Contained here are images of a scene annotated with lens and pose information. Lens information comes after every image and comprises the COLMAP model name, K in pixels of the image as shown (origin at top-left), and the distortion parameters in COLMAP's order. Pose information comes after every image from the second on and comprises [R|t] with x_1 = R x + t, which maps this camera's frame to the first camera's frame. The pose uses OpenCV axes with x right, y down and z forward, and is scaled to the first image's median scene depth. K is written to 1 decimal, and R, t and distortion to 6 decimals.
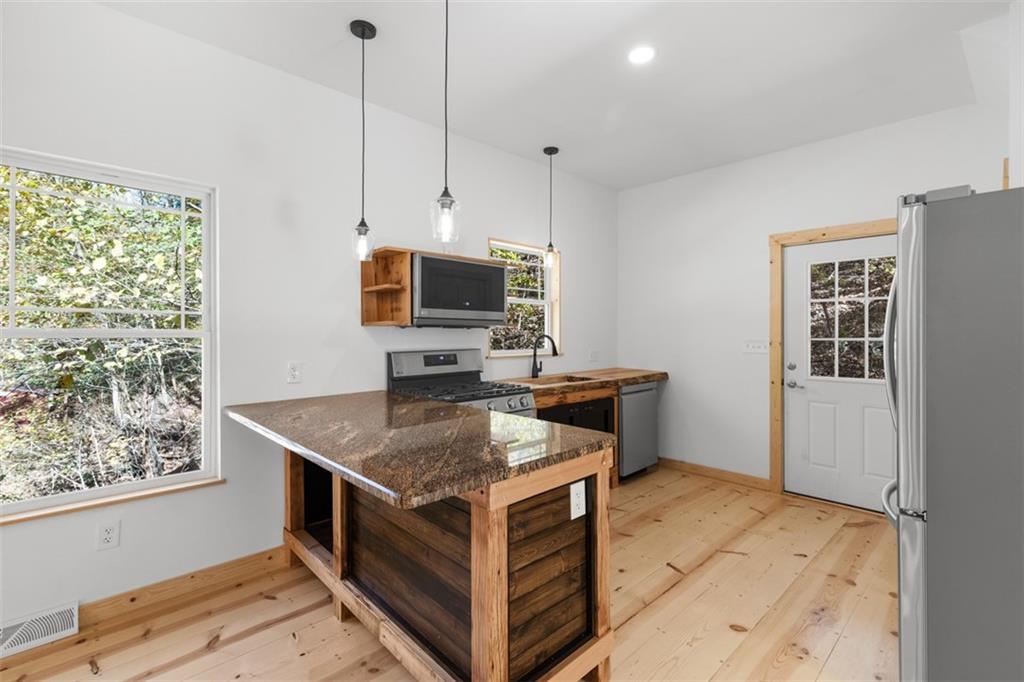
lens RADIAL K [[458.7, 0, 519.4], [0, 458.7, 338.7], [0, 0, 1]] dist [0.012426, -0.000391]
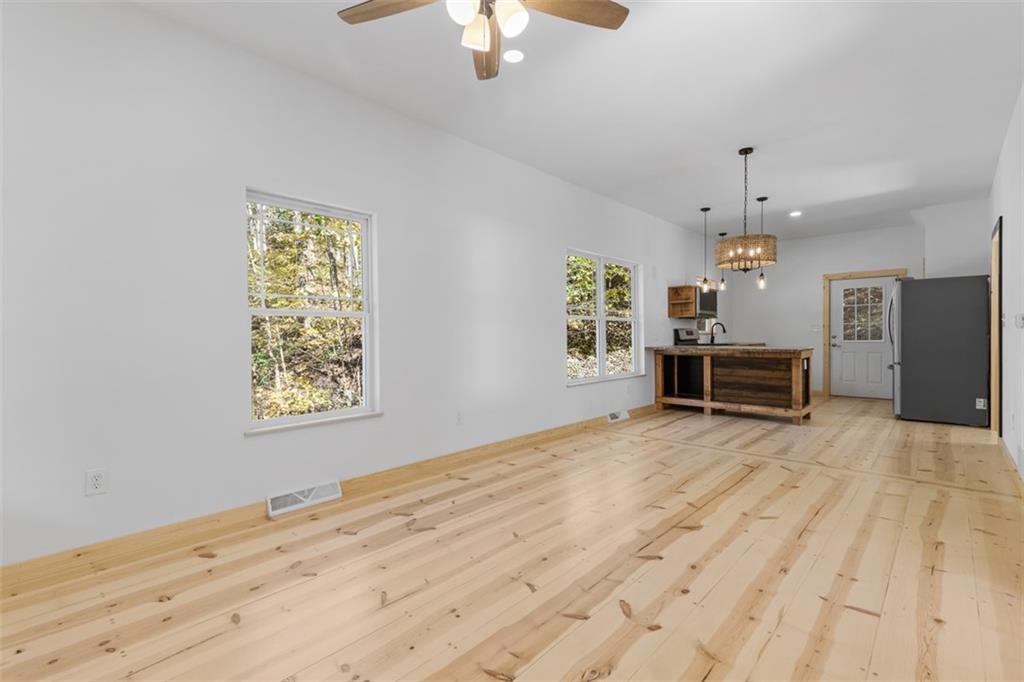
lens RADIAL K [[458.7, 0, 519.4], [0, 458.7, 338.7], [0, 0, 1]] dist [0.012426, -0.000391]
pose [[0.998000, -0.002697, 0.063150, -1.265208], [0.002041, 0.999943, 0.010436, 0.055728], [-0.063174, -0.010286, 0.997949, -1.319735]]
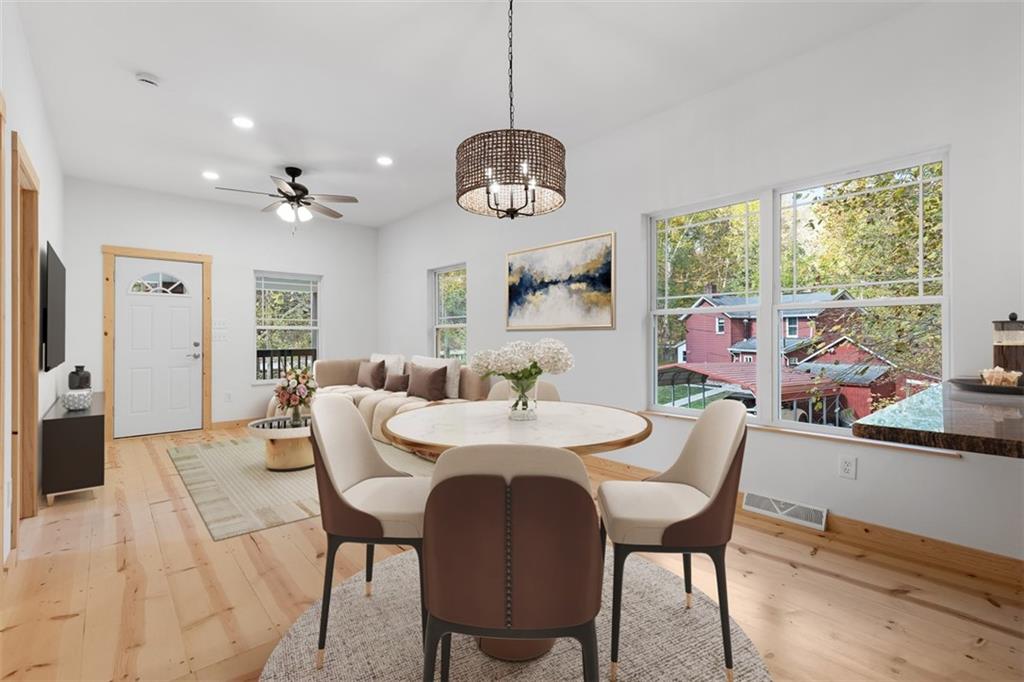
lens RADIAL K [[458.7, 0, 519.4], [0, 458.7, 338.7], [0, 0, 1]] dist [0.012426, -0.000391]
pose [[-0.028055, 0.004826, -0.999595, 0.259253], [0.007200, 0.999963, 0.004625, 0.048772], [0.999580, -0.007068, -0.028089, 0.117124]]
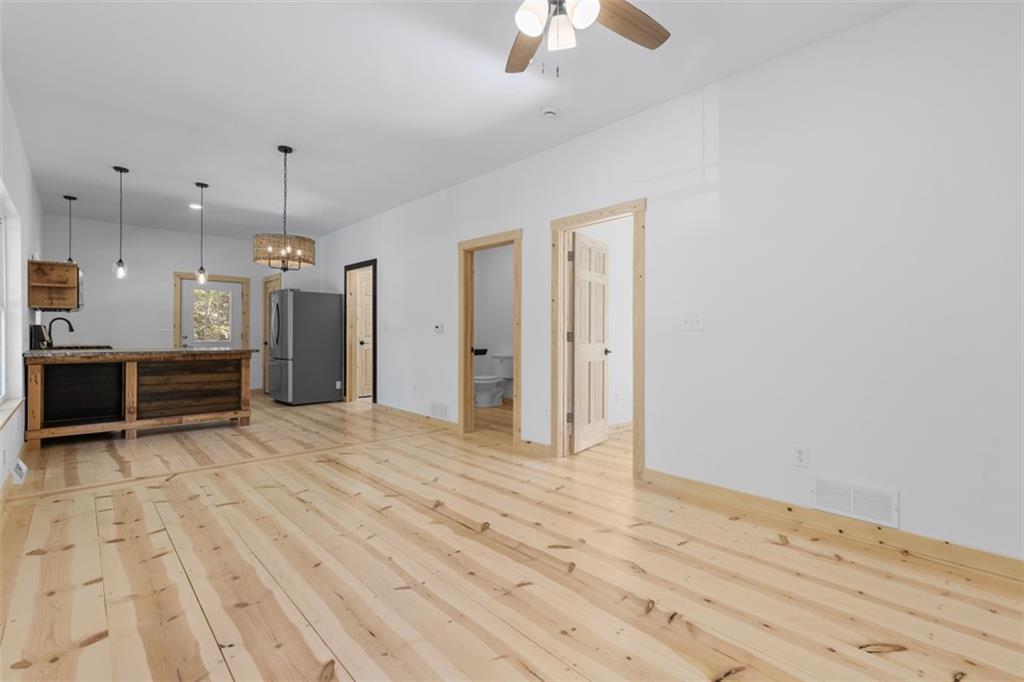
lens RADIAL K [[468.0, 0, 509.9], [0, 468.0, 331.7], [0, 0, 1]] dist [0.014846, -0.000114]
pose [[0.018409, 0.011111, 0.999769, -1.906463], [-0.007110, 0.999914, -0.010982, 0.060923], [-0.999805, -0.006906, 0.018487, -0.639306]]
